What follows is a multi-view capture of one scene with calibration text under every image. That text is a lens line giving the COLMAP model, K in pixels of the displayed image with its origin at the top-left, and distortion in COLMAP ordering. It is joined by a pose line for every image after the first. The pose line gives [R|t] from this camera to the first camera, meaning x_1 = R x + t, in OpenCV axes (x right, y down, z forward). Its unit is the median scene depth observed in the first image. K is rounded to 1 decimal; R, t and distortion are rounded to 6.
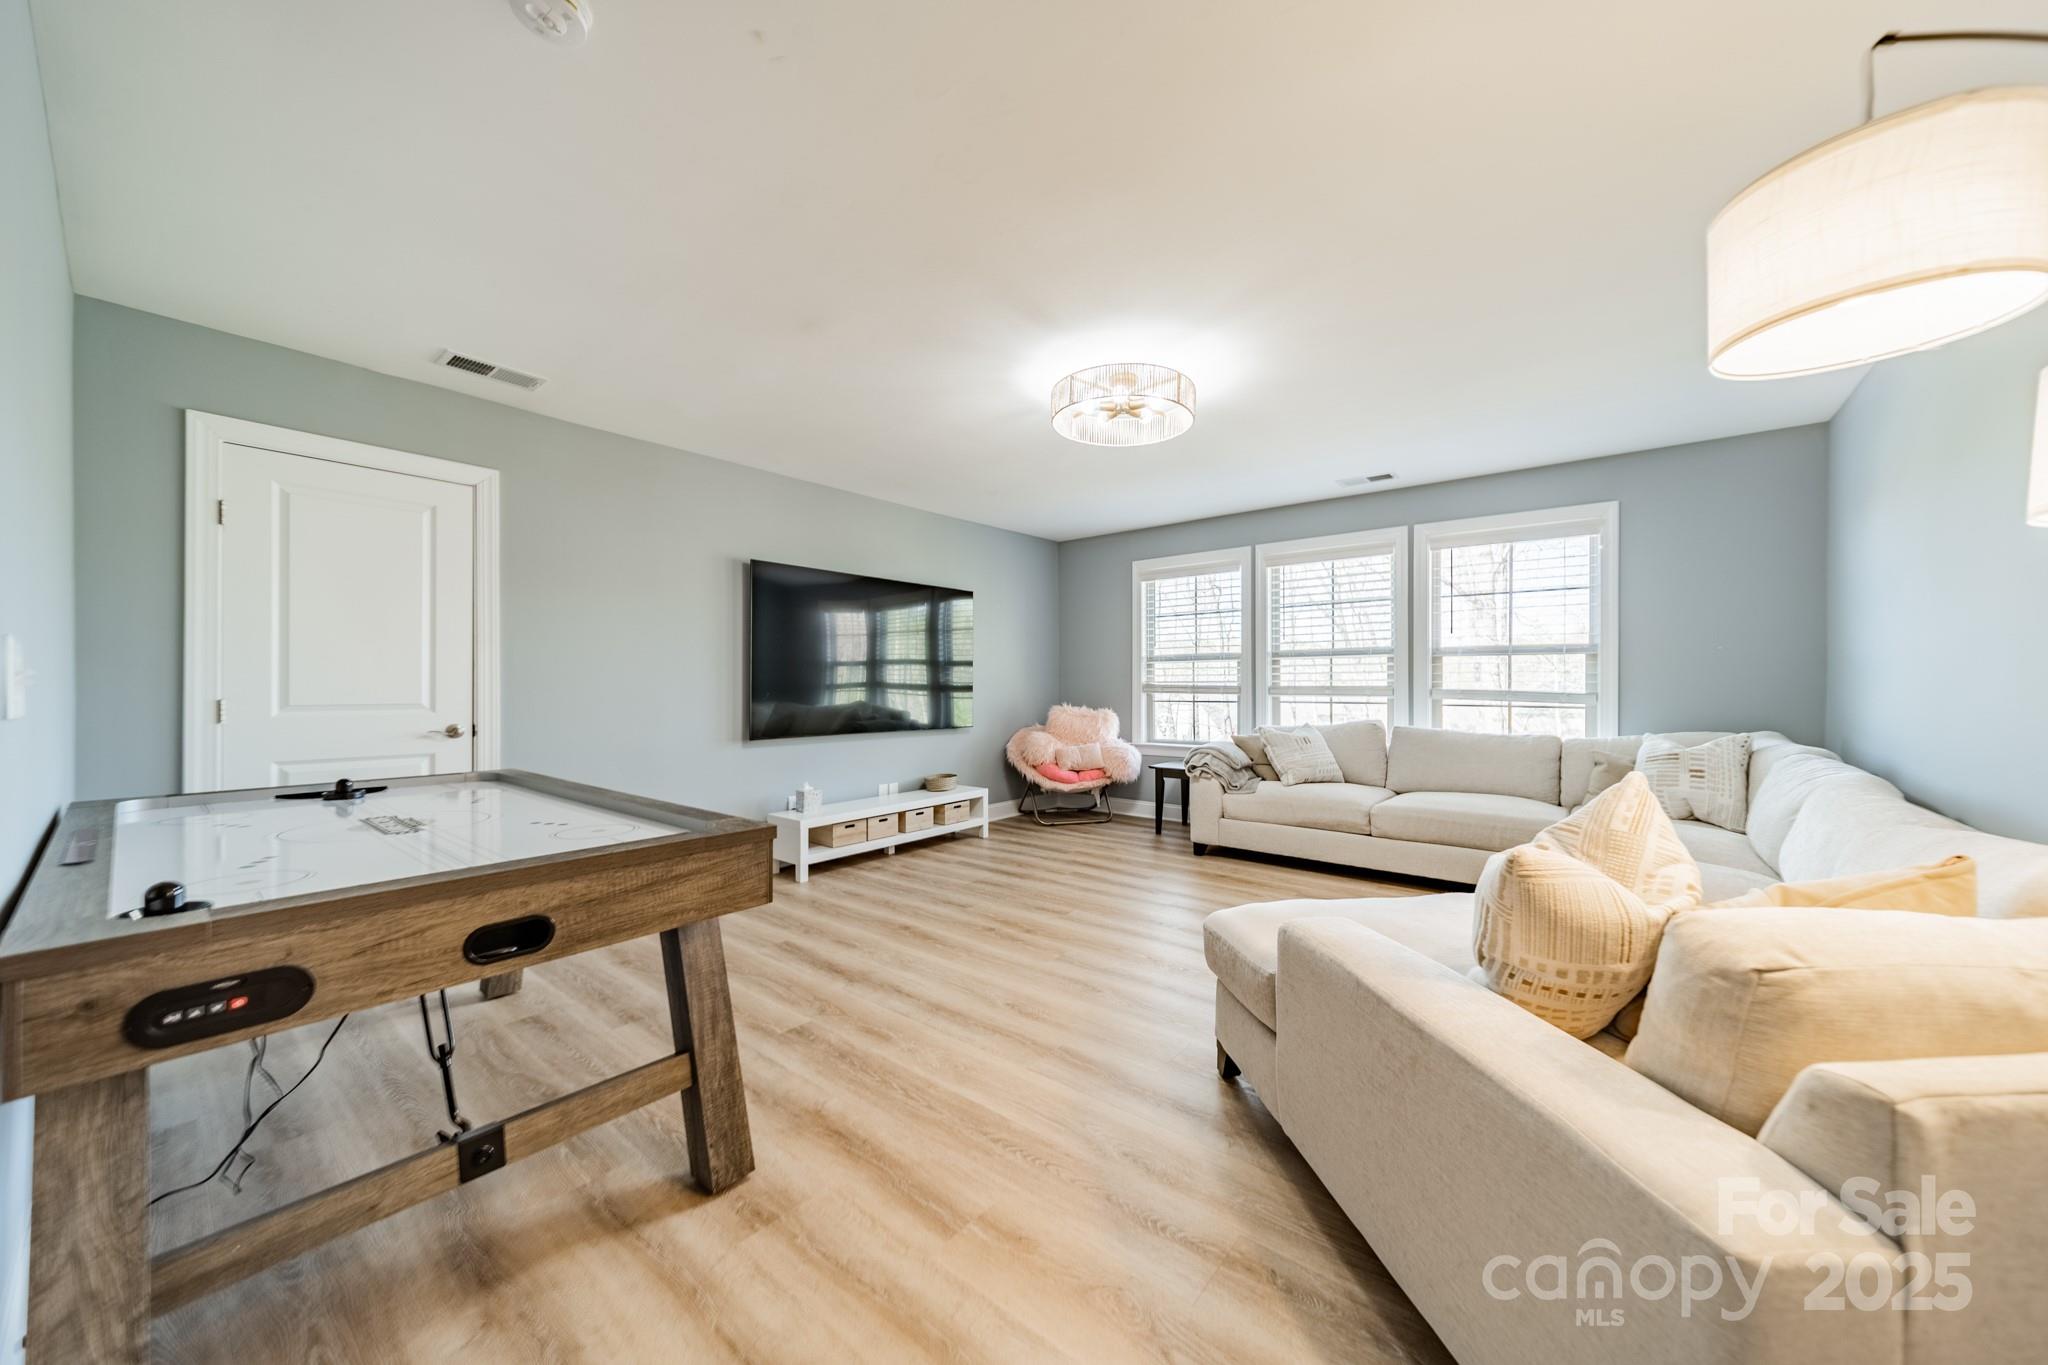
lens RADIAL K [[728.8, 0, 1022.3], [0, 728.8, 687.8], [0, 0, 1]] dist [0.008103, -0.000021]
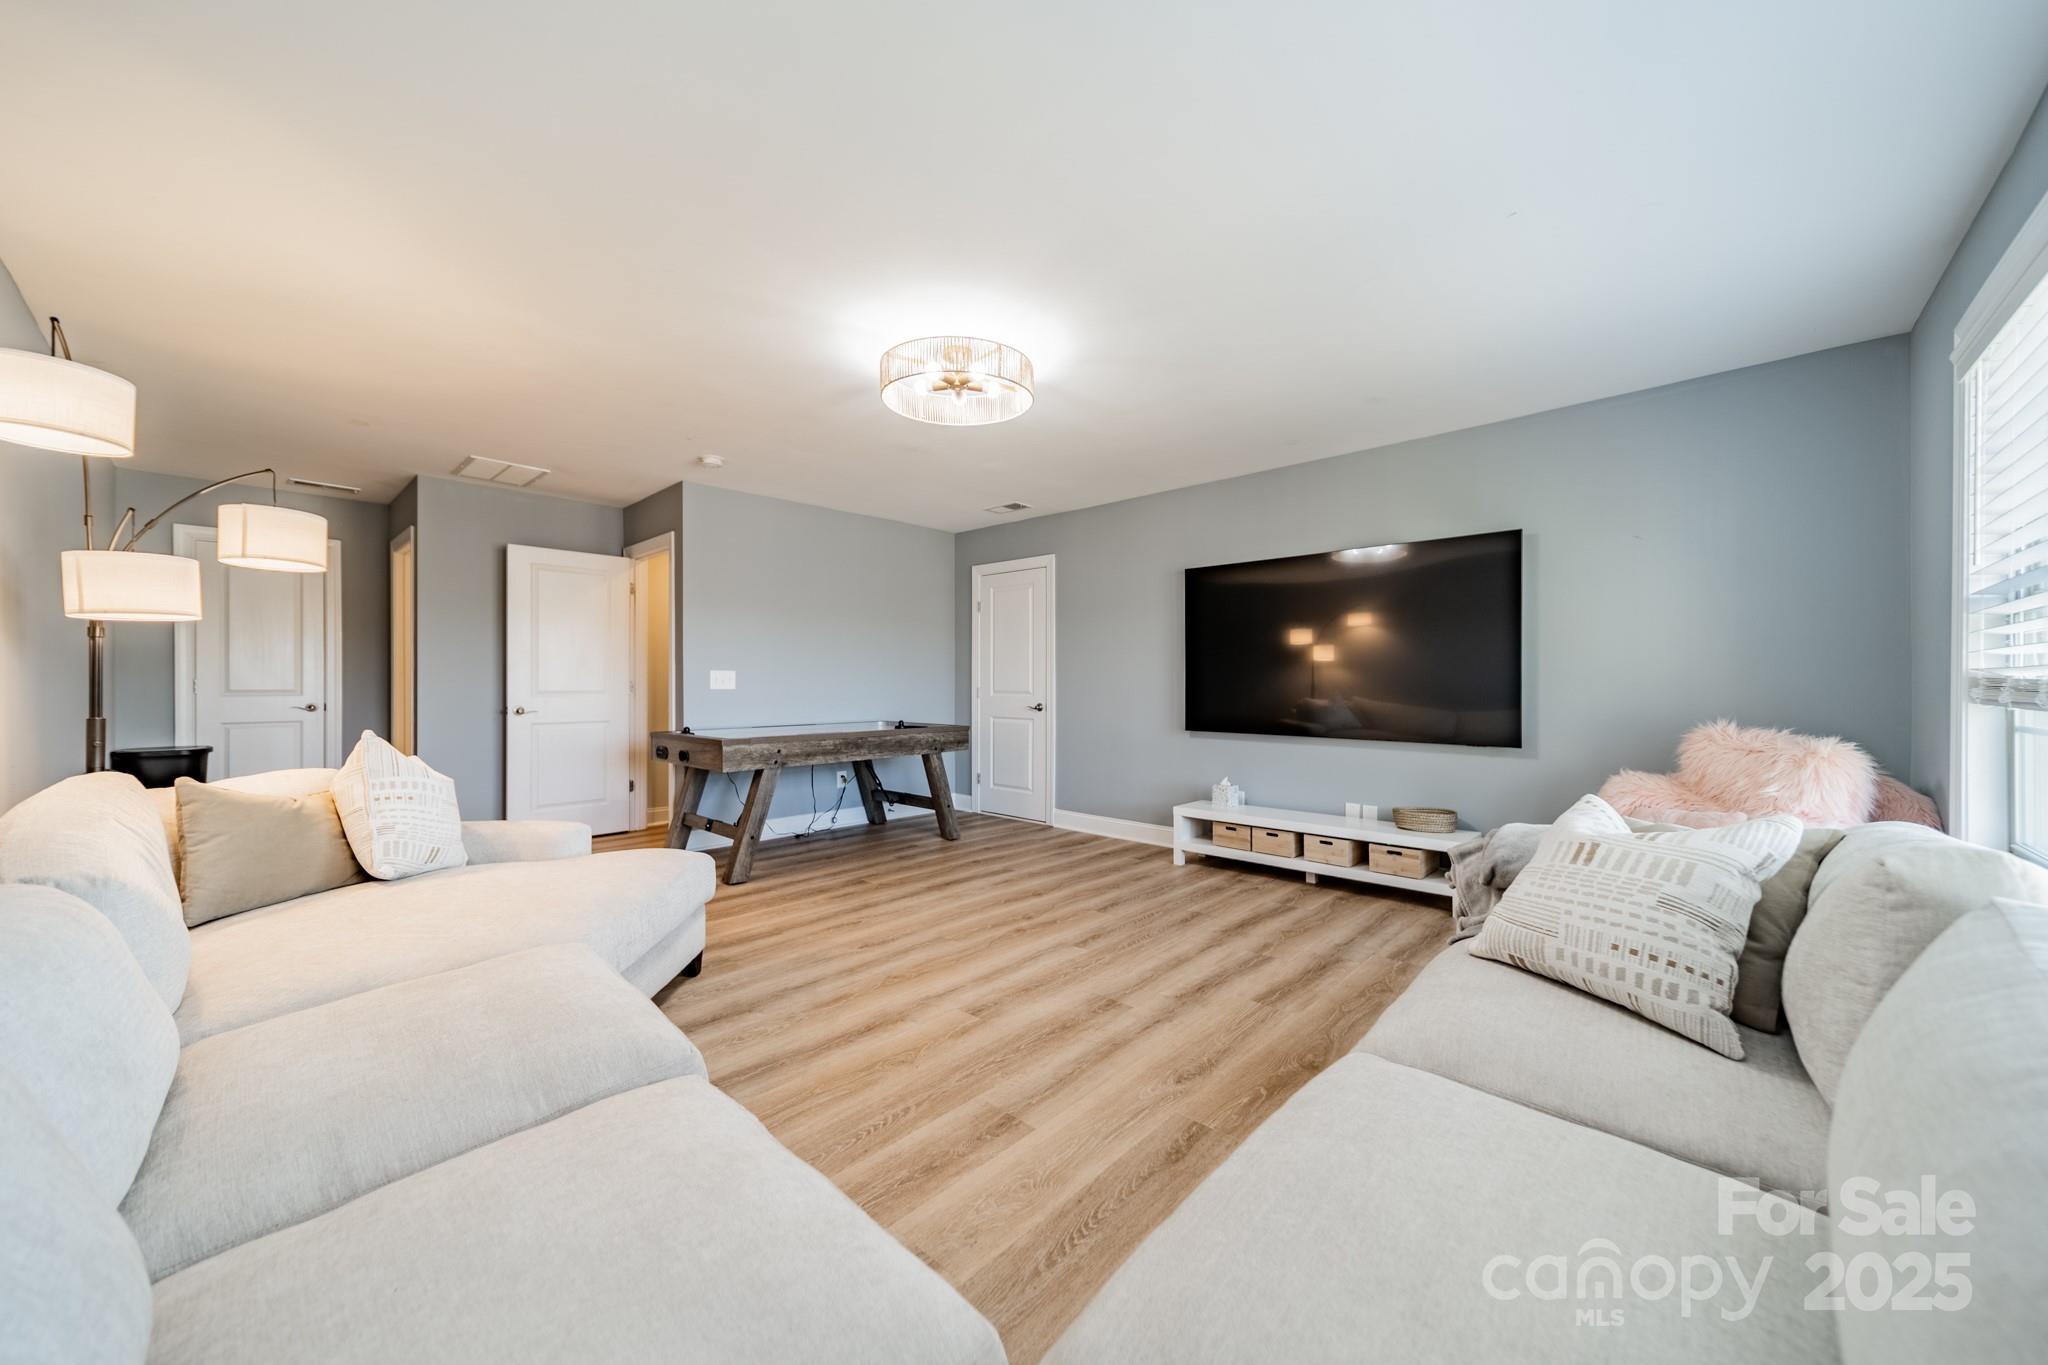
lens RADIAL K [[728.8, 0, 1022.5], [0, 728.8, 678.8], [0, 0, 1]] dist [0.008103, -0.000021]
pose [[-0.059909, -0.002385, -0.998201, 0.812626], [-0.002012, 0.999995, -0.002268, -0.004324], [0.998202, 0.001872, -0.059913, 0.865856]]
